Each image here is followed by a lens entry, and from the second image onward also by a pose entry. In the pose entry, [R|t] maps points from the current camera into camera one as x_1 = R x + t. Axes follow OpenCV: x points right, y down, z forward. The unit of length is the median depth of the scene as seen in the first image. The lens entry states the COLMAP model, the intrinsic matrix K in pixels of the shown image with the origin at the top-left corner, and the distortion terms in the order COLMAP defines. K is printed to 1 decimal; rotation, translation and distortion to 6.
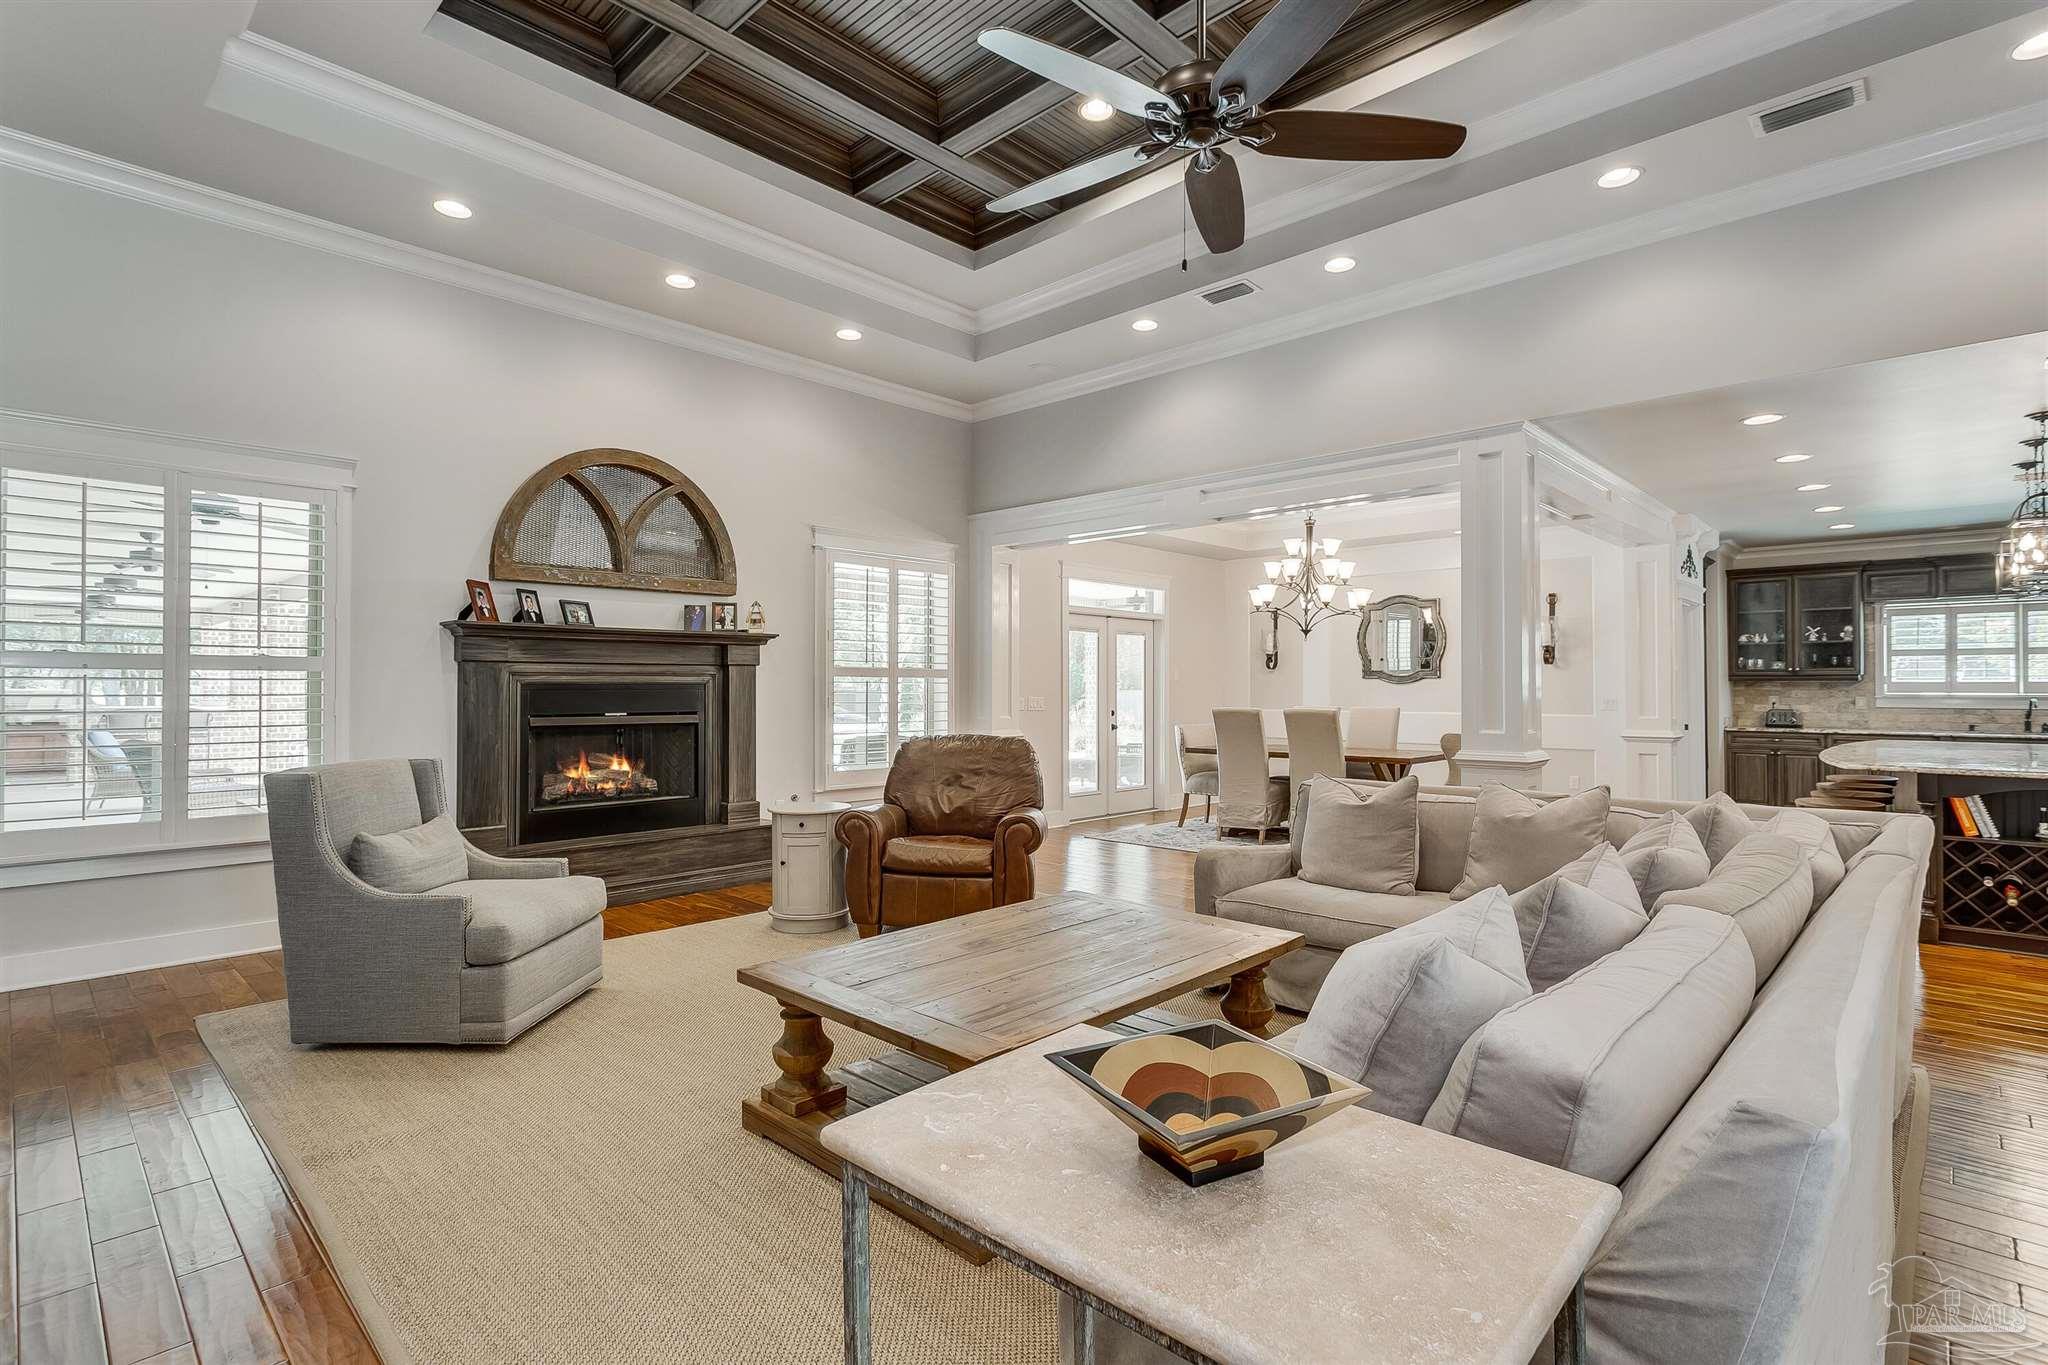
lens RADIAL K [[987.3, 0, 1017.2], [0, 987.3, 675.2], [0, 0, 1]] dist [0.004603, -0.000206]
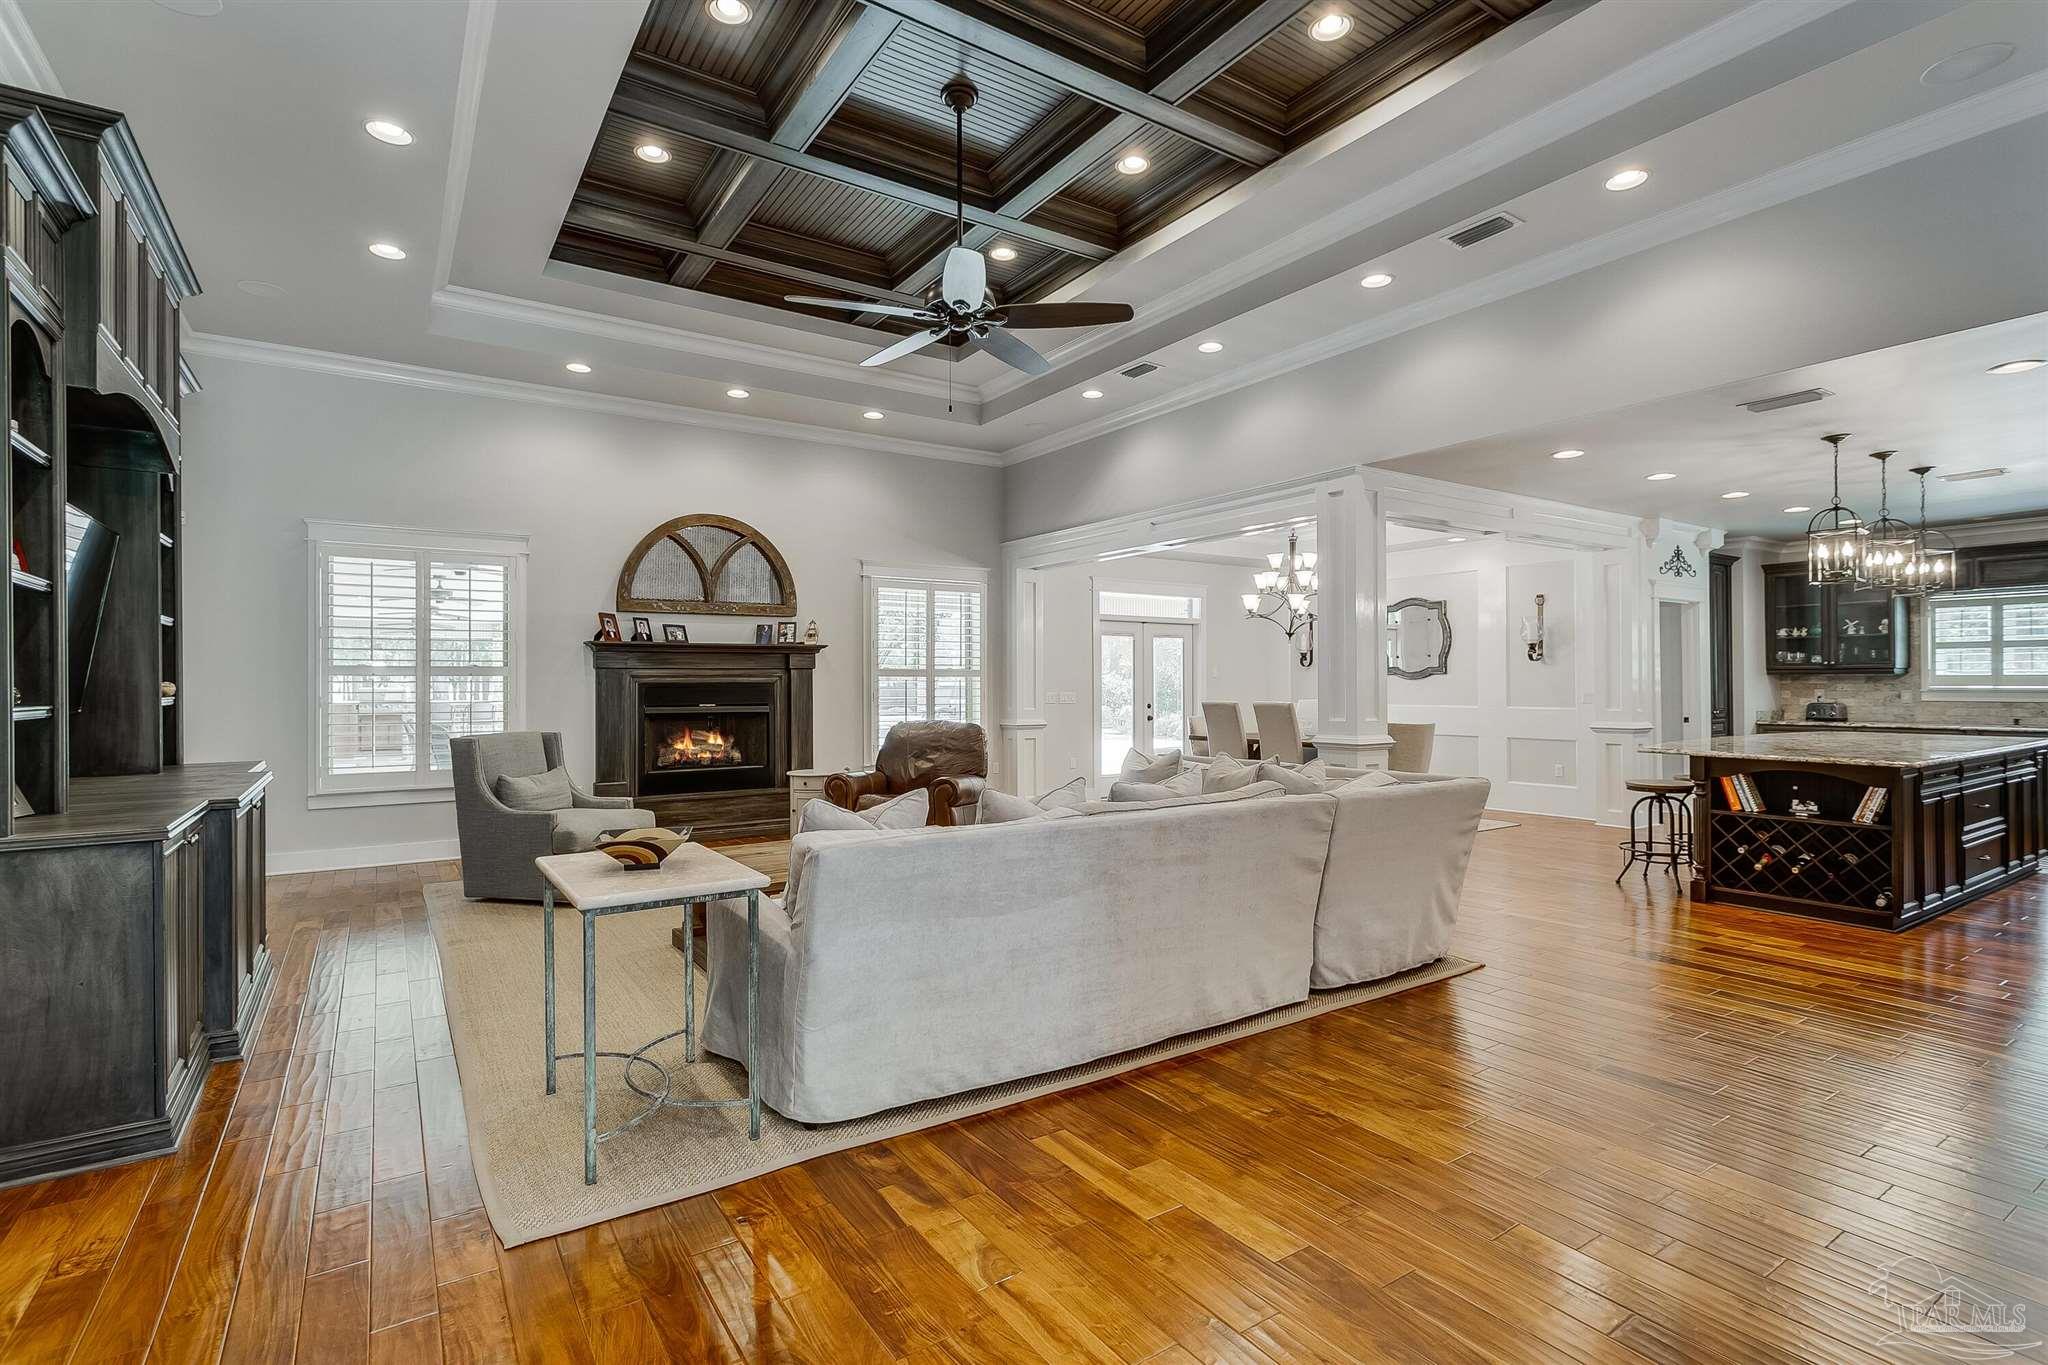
lens RADIAL K [[987.3, 0, 1017.0], [0, 987.3, 675.1], [0, 0, 1]] dist [0.004603, -0.000206]
pose [[0.974667, -0.006030, -0.223580, 0.267043], [0.006948, 0.999970, 0.003321, -0.003567], [0.223554, -0.004790, 0.974680, -0.204828]]
